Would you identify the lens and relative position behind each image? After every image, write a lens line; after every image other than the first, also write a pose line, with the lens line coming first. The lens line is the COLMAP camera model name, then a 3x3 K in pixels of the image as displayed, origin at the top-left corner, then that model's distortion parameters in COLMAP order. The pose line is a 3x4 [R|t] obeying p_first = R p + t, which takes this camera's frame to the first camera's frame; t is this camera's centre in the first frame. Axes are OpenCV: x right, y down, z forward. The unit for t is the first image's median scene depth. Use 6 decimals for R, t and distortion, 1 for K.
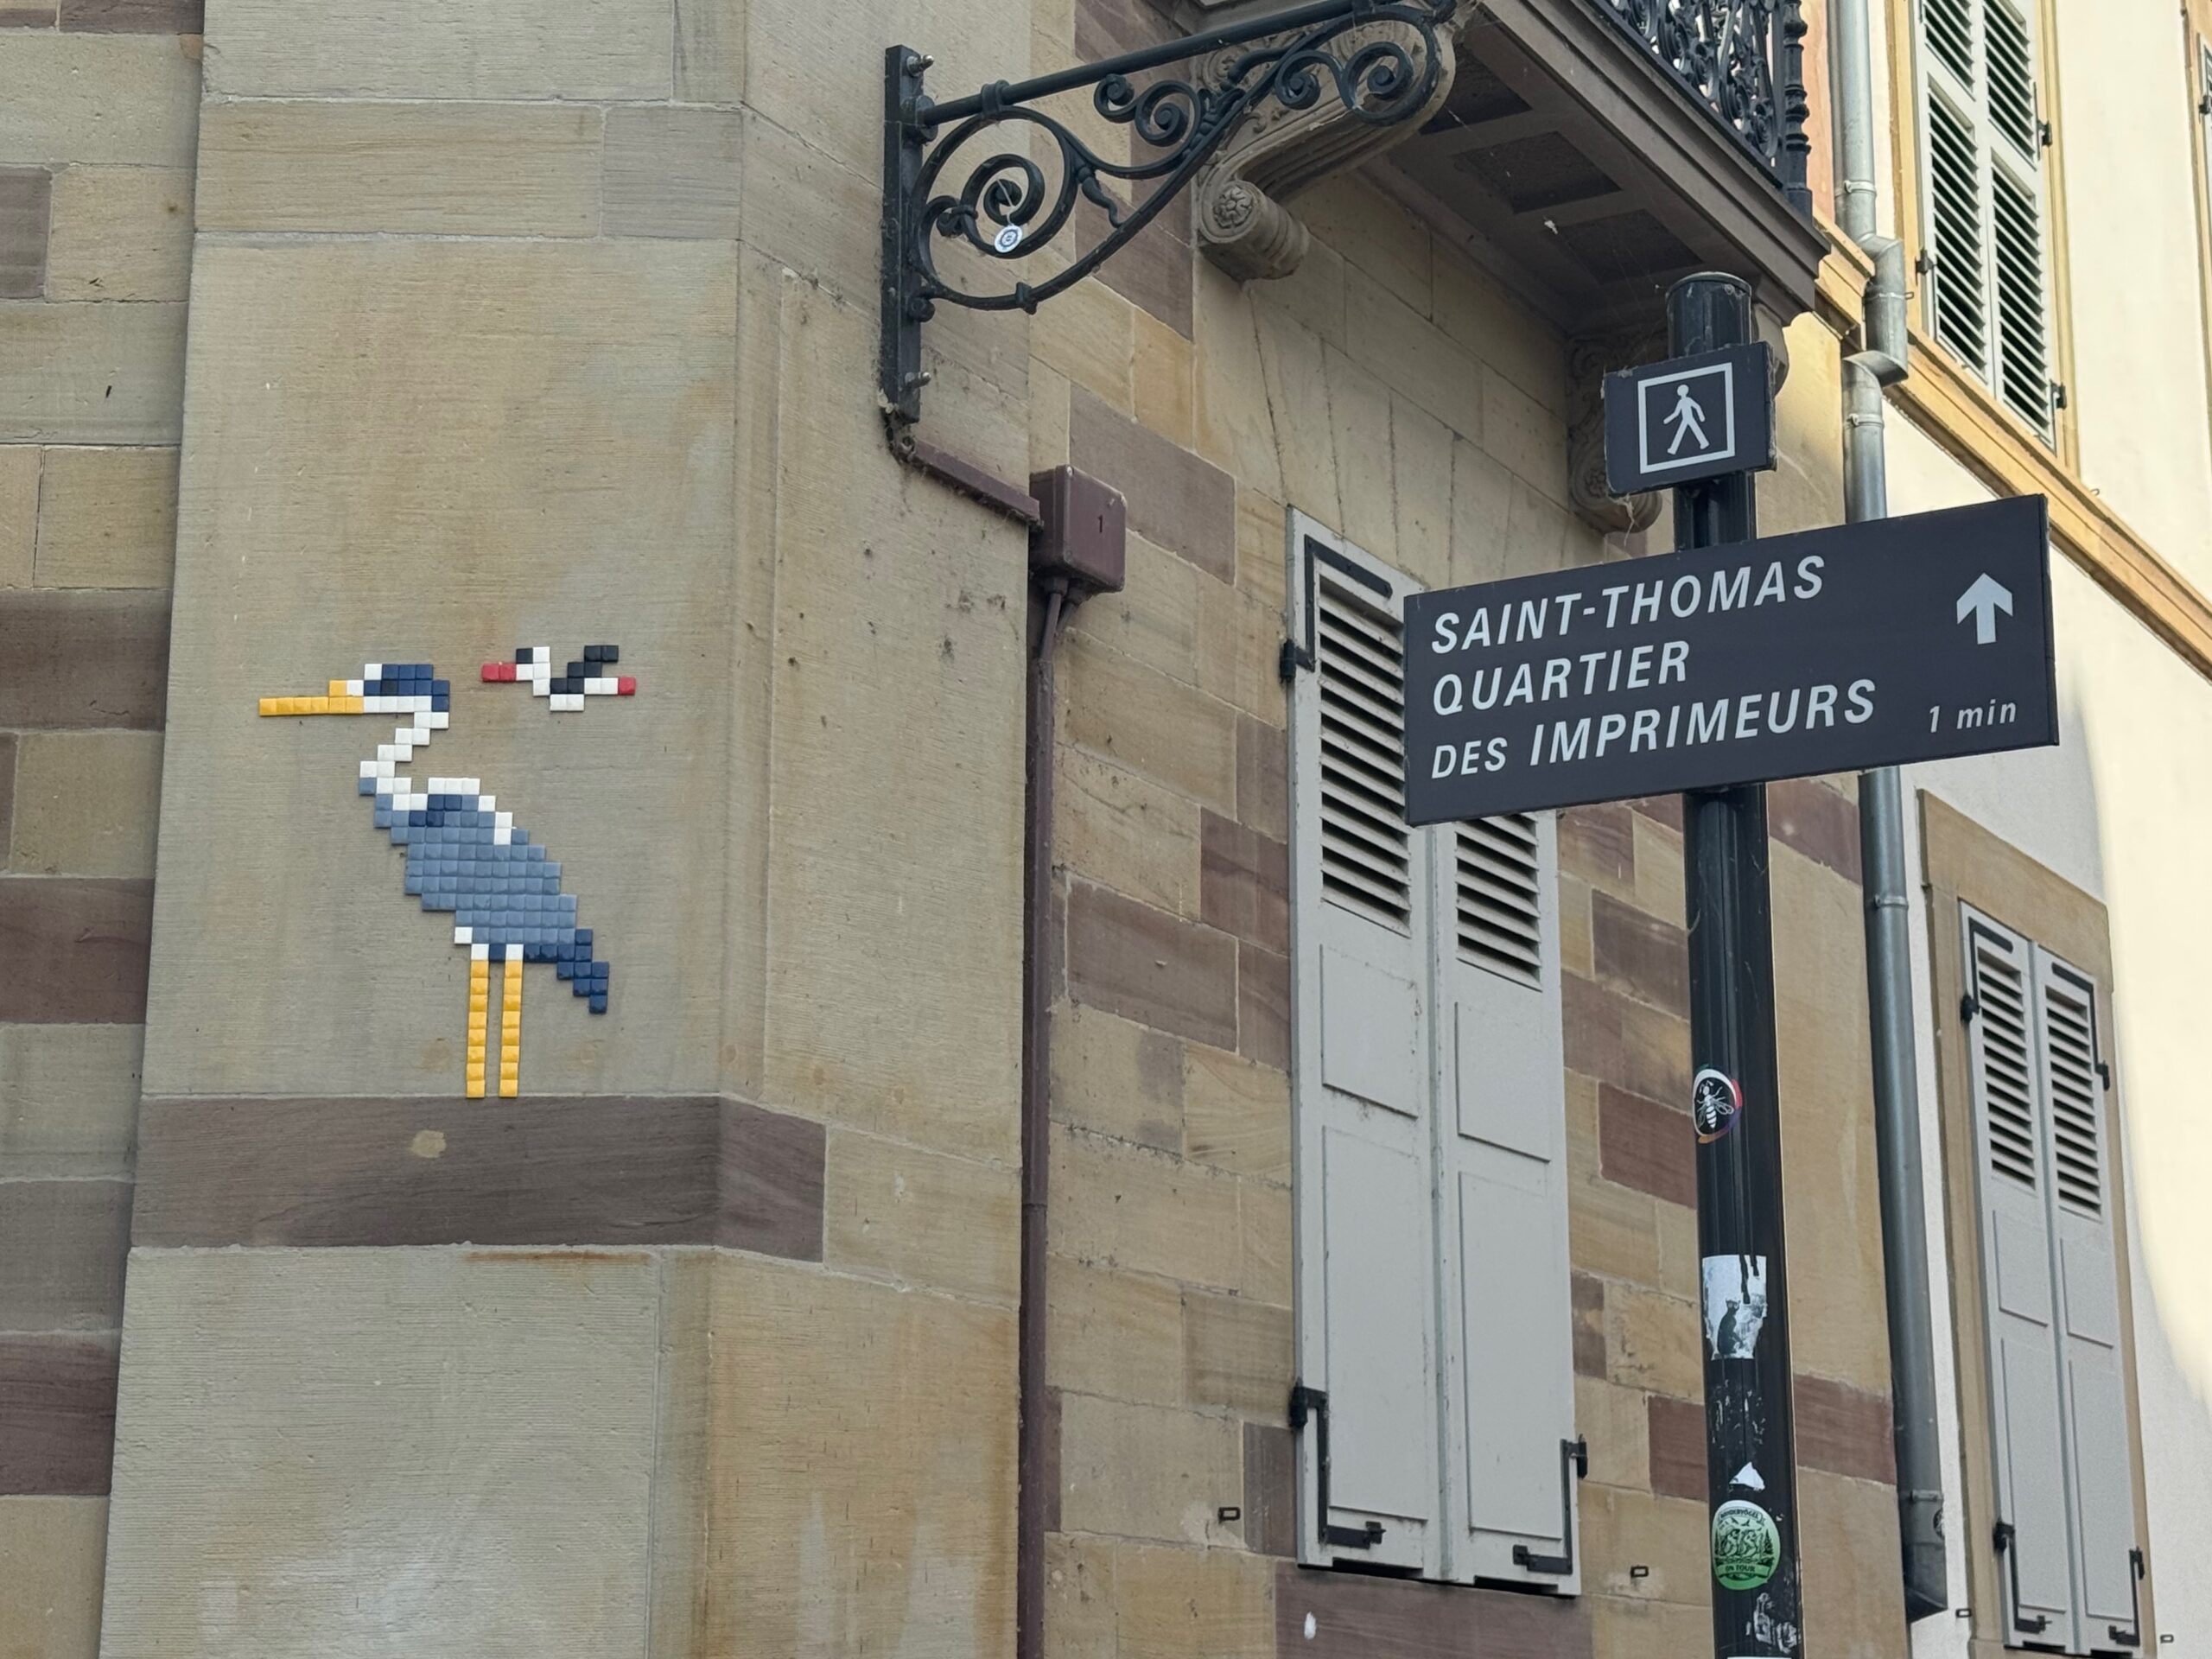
lens RADIAL K [[3795.5, 0, 1106.0], [0, 3795.5, 829.5], [0, 0, 1]] dist [0.156234, 0.047457]
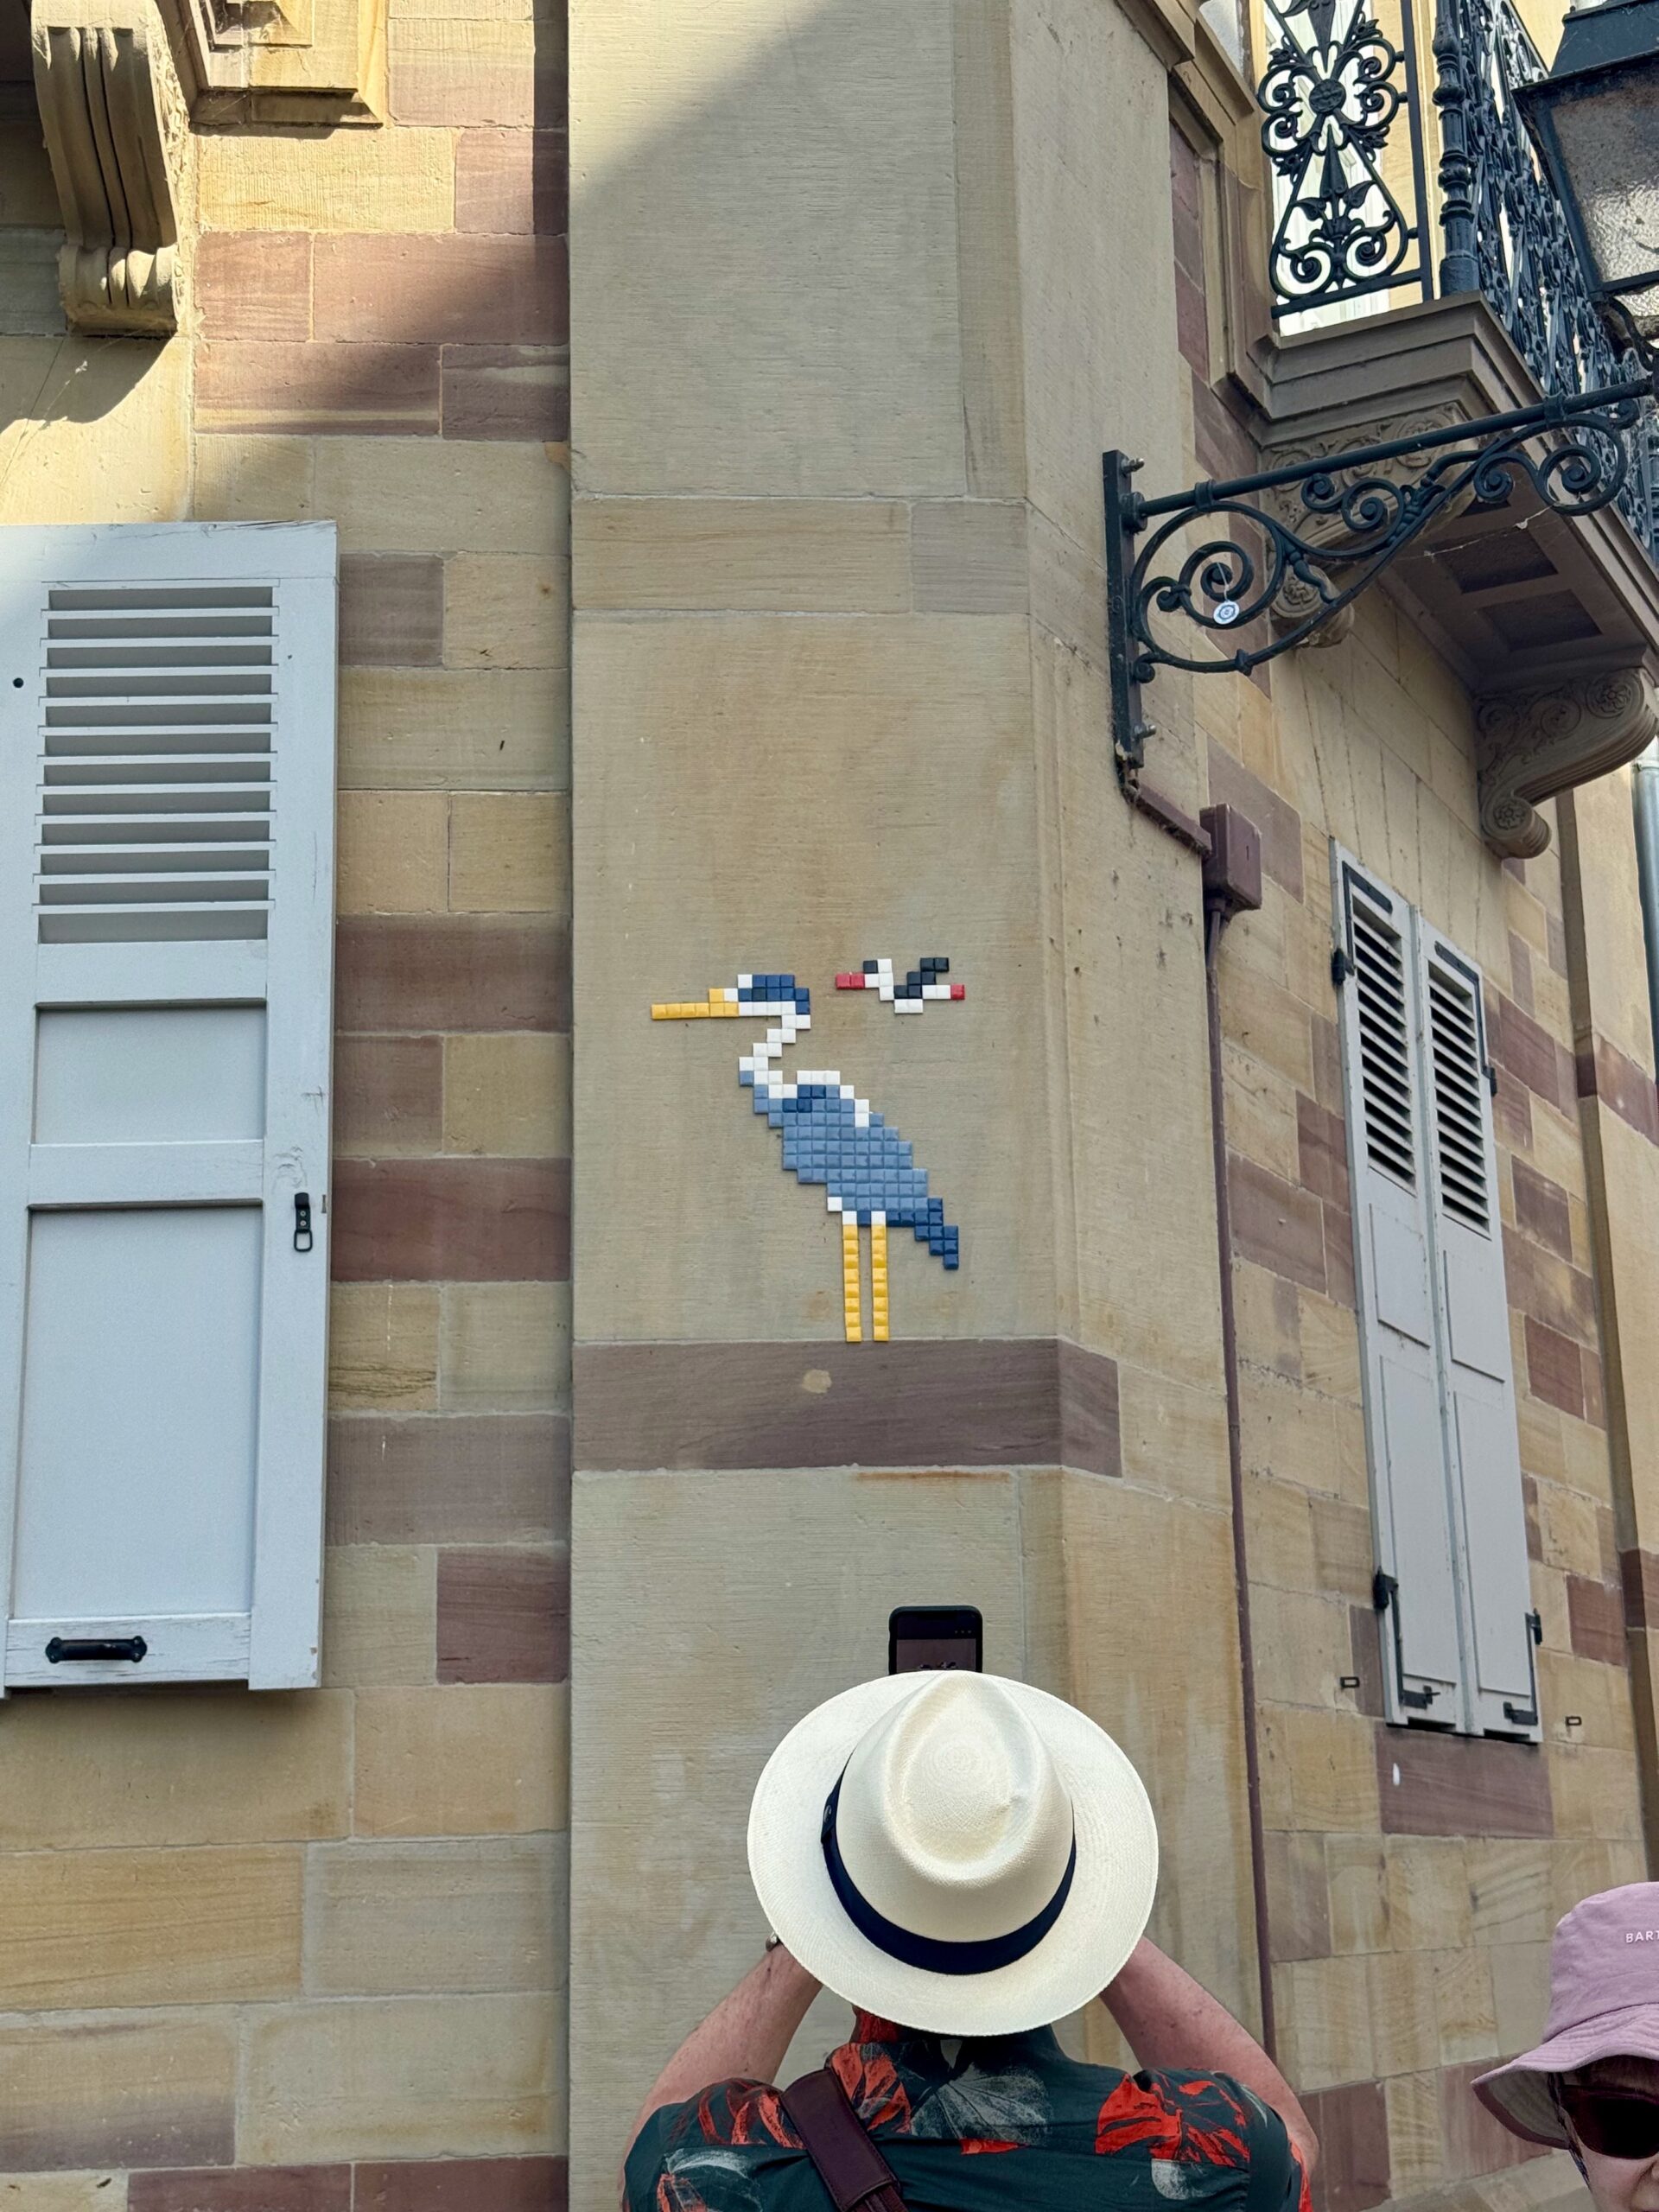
lens RADIAL K [[3100.0, 0, 829.5], [0, 3100.0, 1106.0], [0, 0, 1]] dist [0.160878, 0.008885]
pose [[0.997591, -0.007442, 0.068963, -0.224307], [0.007386, 0.999972, 0.001068, -0.003454], [-0.068969, -0.000556, 0.997619, 0.040301]]
